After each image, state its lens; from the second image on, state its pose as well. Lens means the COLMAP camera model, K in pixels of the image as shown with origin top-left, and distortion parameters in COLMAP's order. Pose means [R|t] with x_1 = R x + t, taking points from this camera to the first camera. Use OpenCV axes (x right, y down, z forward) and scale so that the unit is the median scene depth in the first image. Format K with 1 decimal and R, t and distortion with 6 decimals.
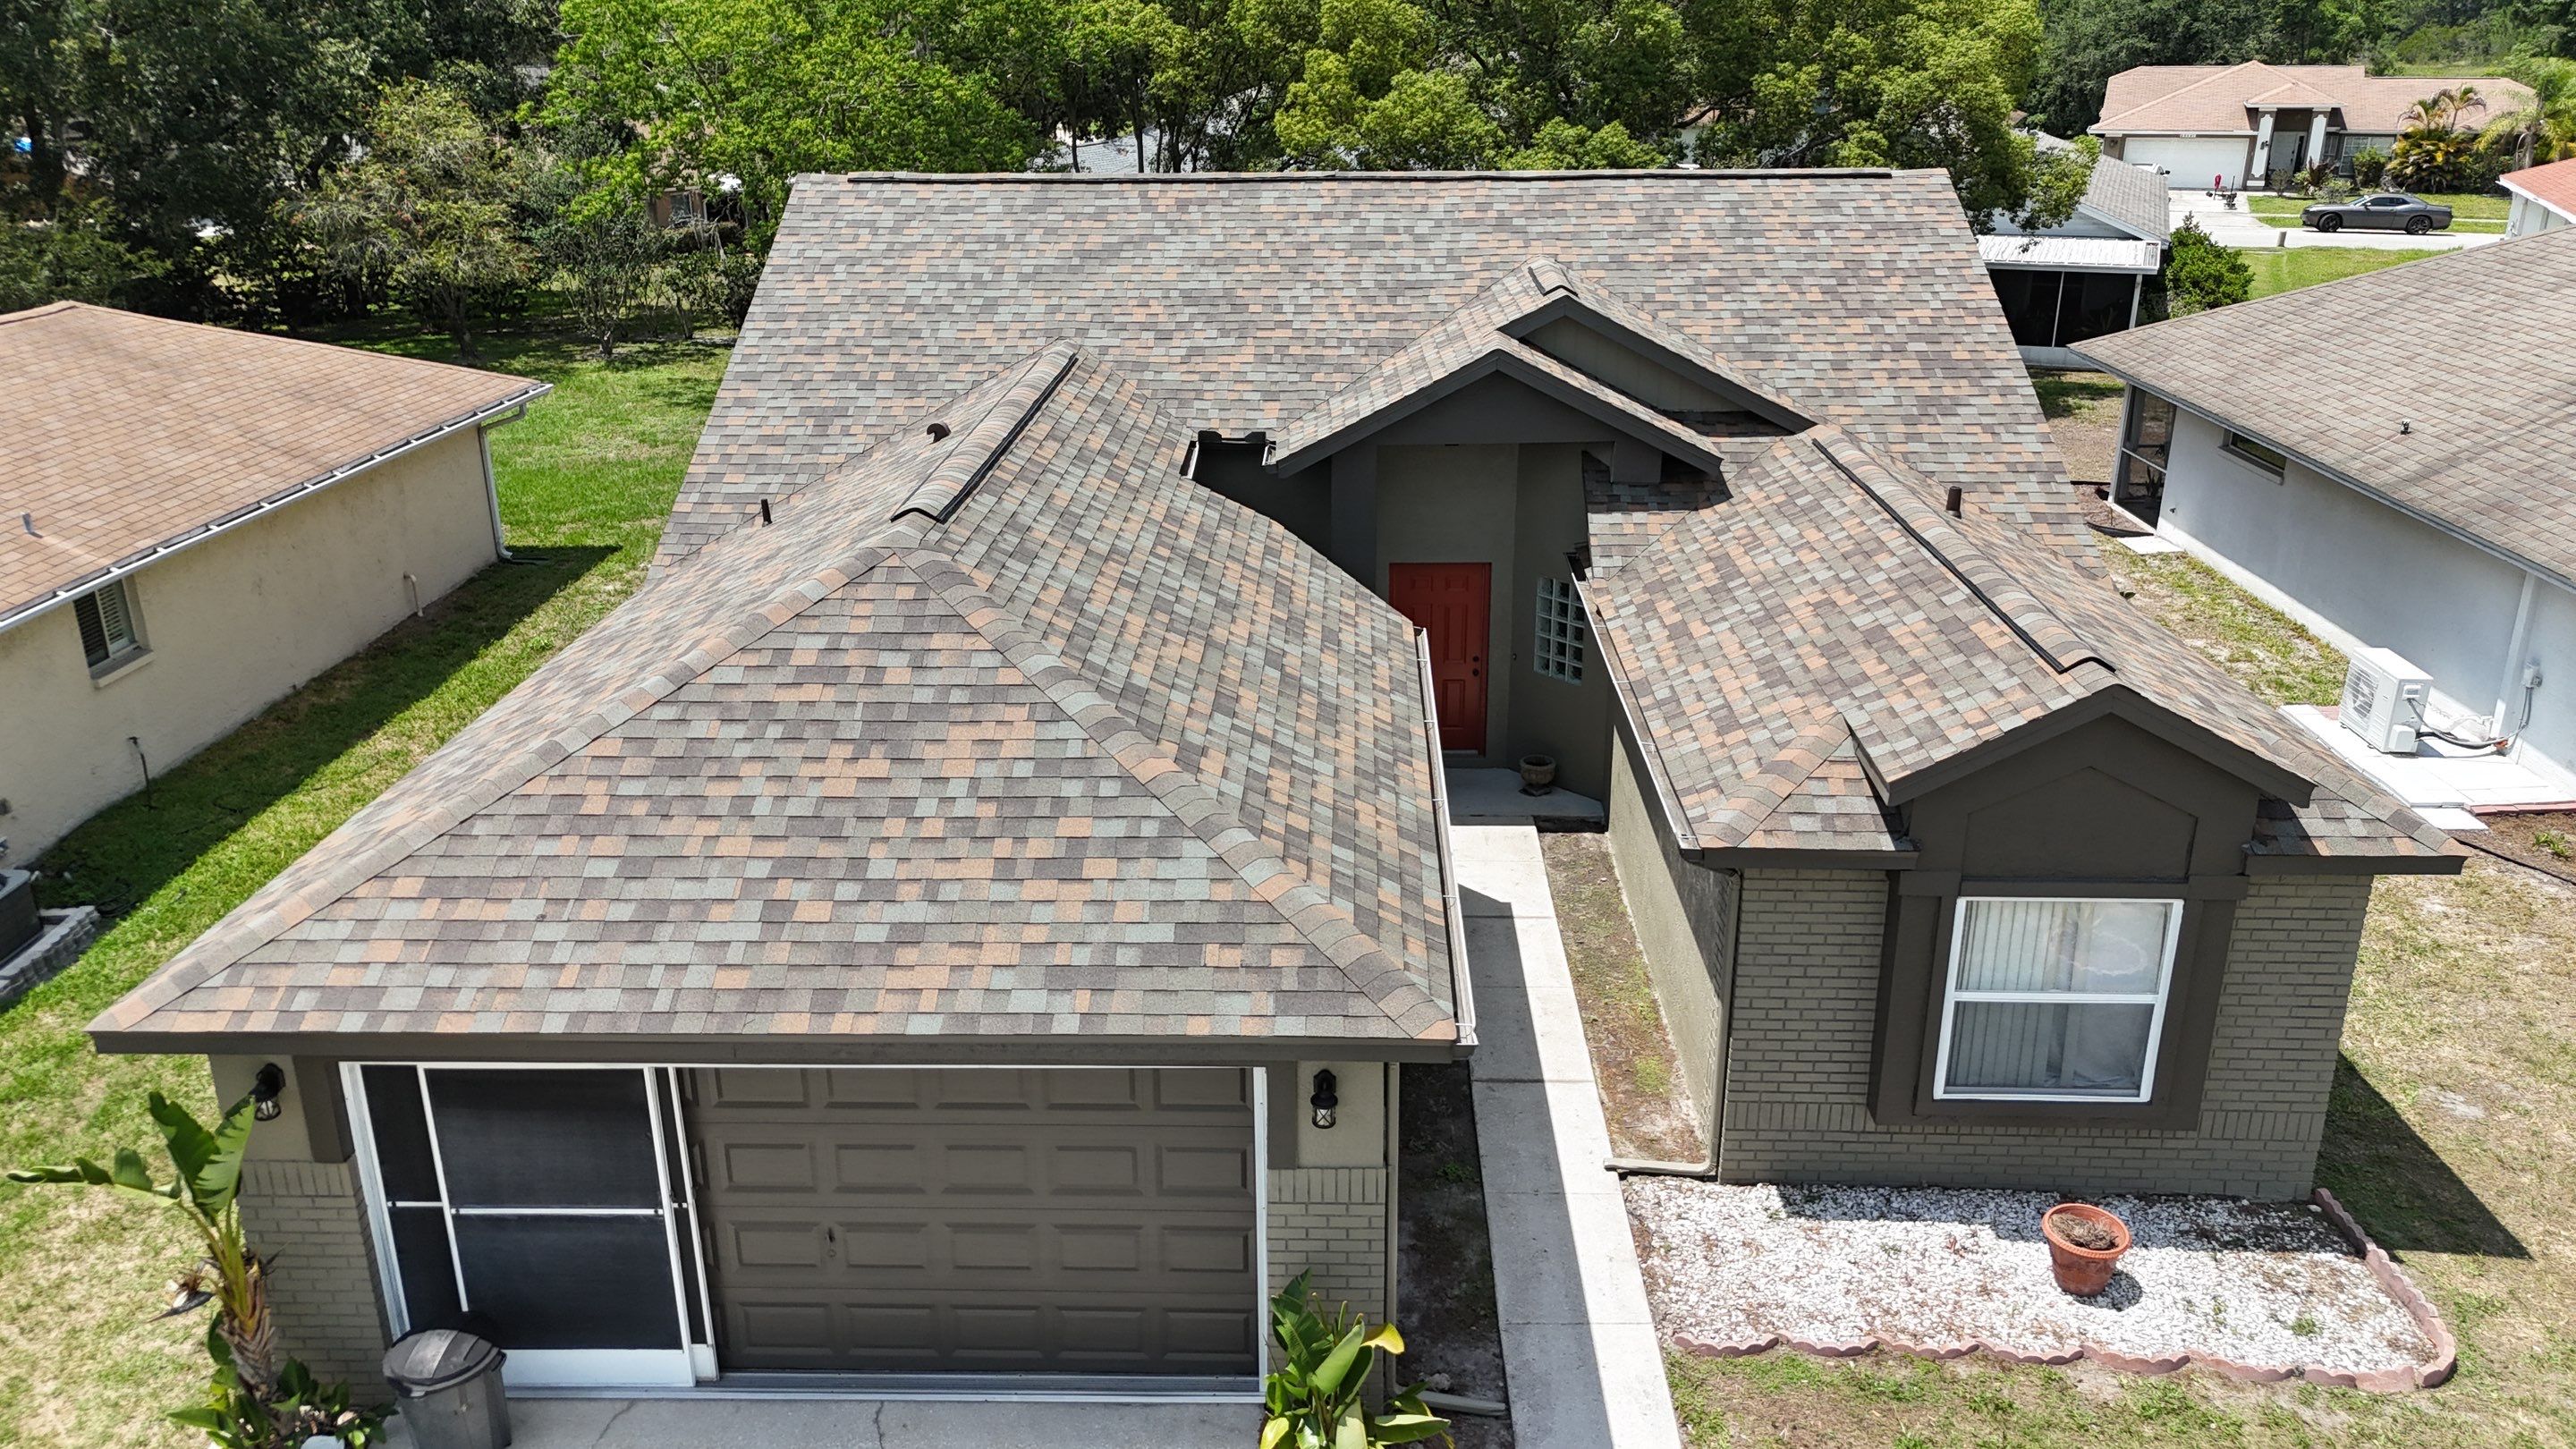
lens RADIAL K [[1892.0, 0, 1284.7], [0, 1892.0, 717.7], [0, 0, 1]] dist [0.107747, -0.132959]
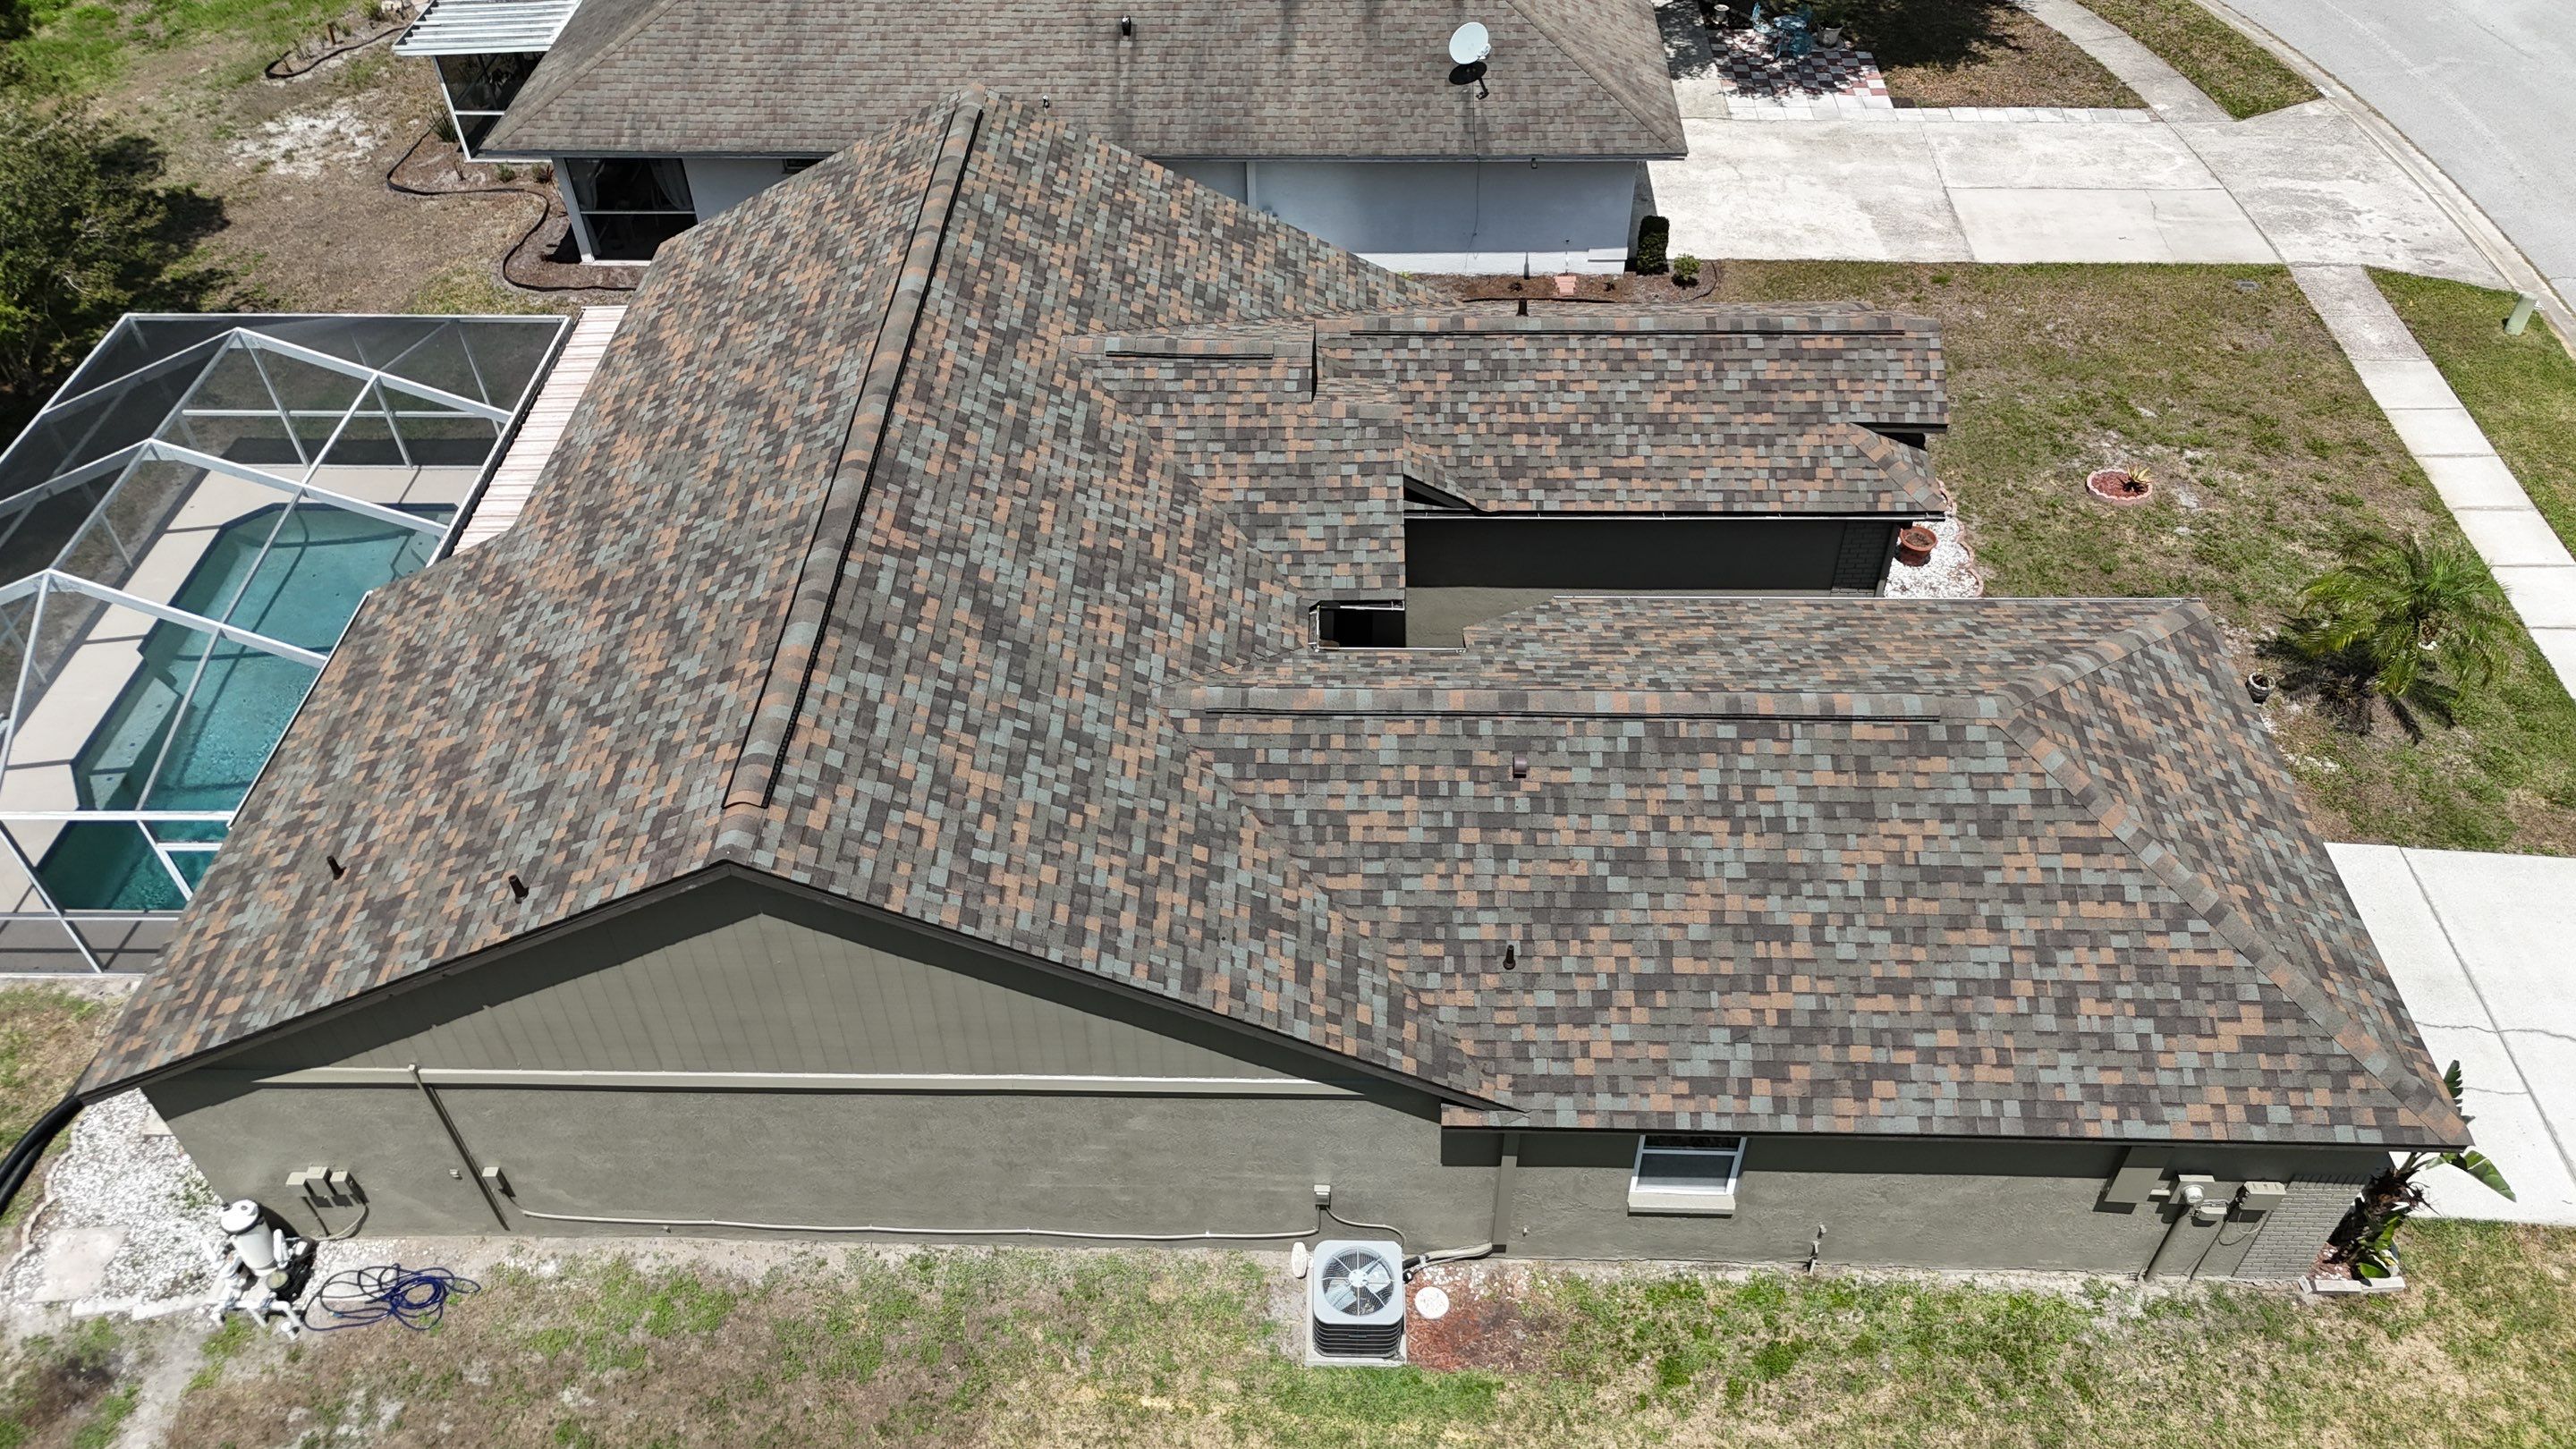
lens RADIAL K [[1900.6, 0, 1285.1], [0, 1900.6, 702.3], [0, 0, 1]] dist [0.183460, -0.335431]
pose [[-0.000975, -0.679628, 0.733556, -0.805034], [0.353748, 0.685891, 0.635937, -0.770095], [-0.935340, 0.260114, 0.239748, 0.740573]]
